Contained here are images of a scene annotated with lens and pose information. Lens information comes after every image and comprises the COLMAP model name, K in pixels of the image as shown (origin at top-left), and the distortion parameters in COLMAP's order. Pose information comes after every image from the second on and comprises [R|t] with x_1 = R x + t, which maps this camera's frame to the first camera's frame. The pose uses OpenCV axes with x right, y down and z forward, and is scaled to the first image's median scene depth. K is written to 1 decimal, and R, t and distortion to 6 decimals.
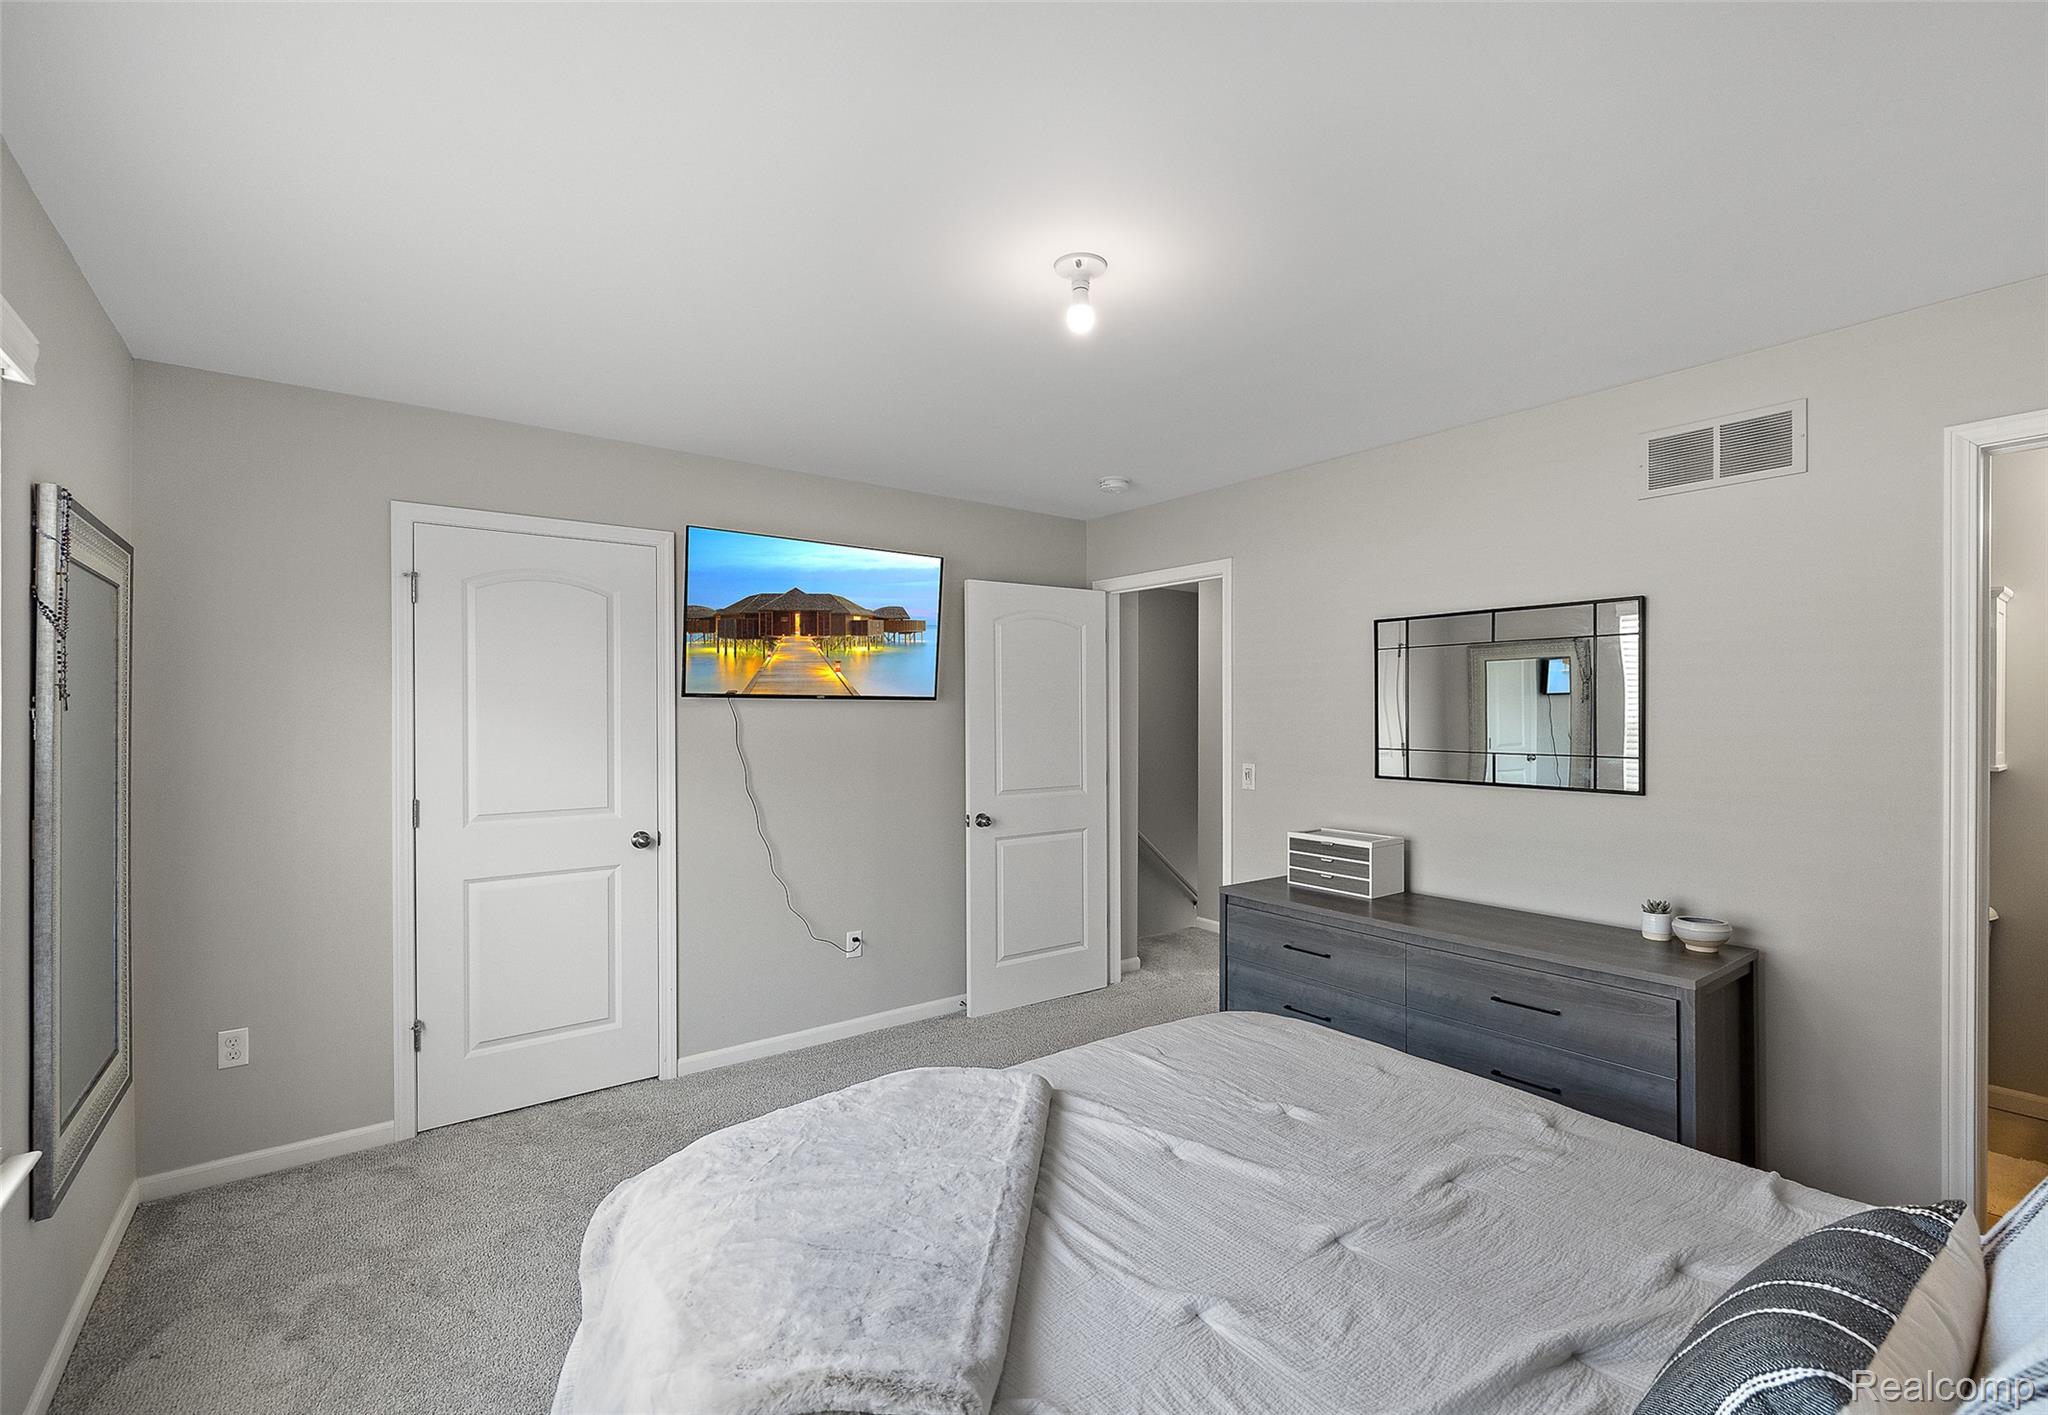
lens RADIAL K [[904.5, 0, 1025.1], [0, 904.5, 715.6], [0, 0, 1]] dist [0.004497, 0.000240]
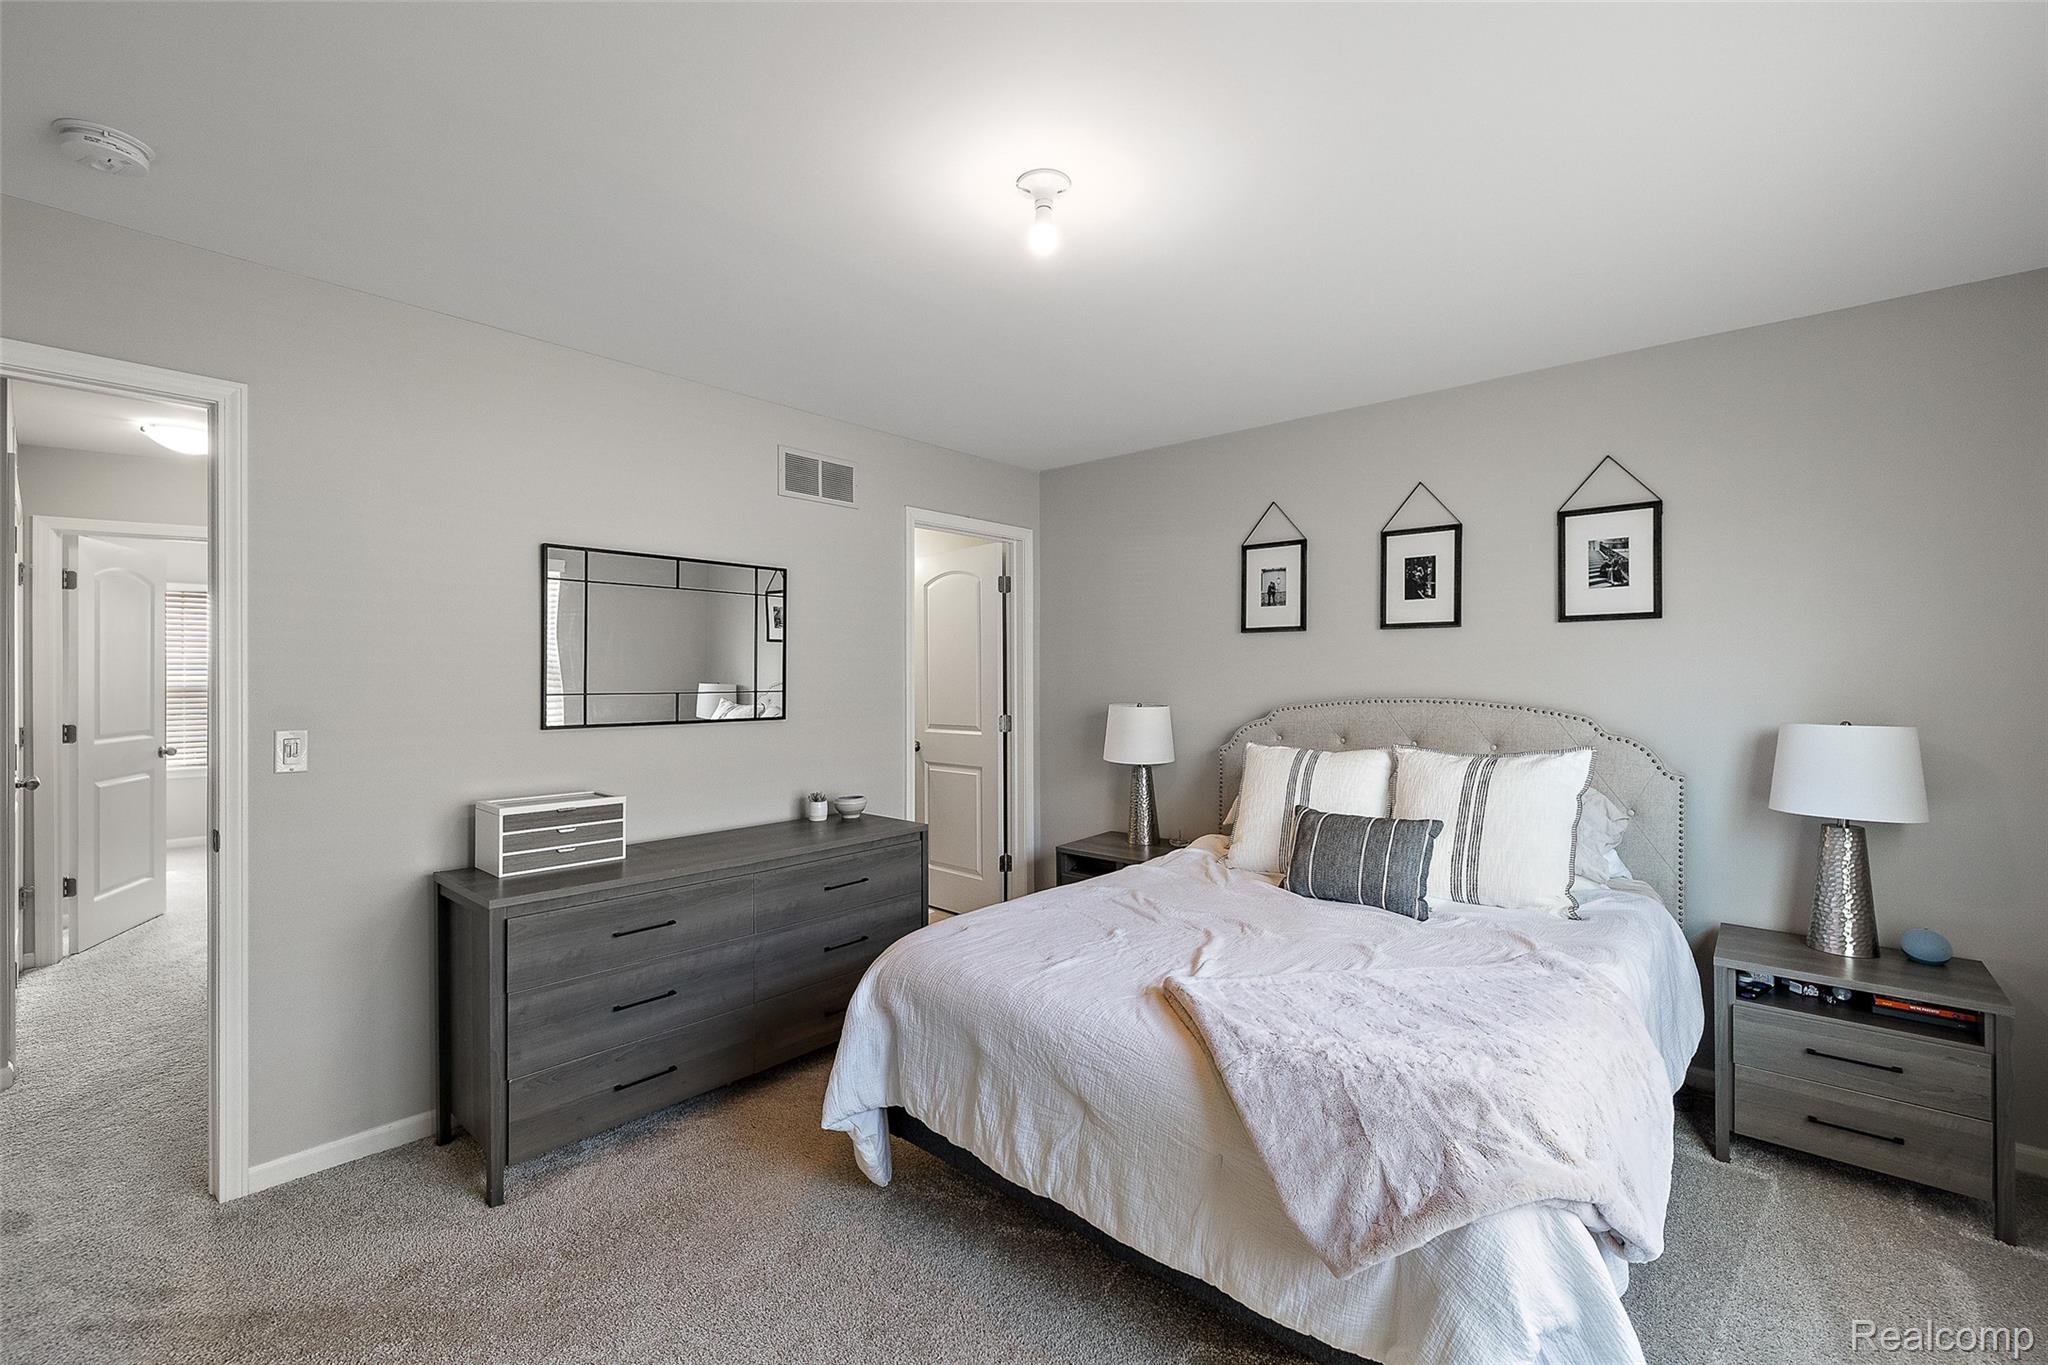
lens RADIAL K [[882.8, 0, 1042.9], [0, 882.8, 674.4], [0, 0, 1]] dist [-0.004092, 0.001975]
pose [[-0.226526, -0.003874, 0.973997, -0.610135], [-0.002186, 0.999992, 0.003469, 0.015703], [-0.974003, -0.001344, -0.226533, 0.851980]]
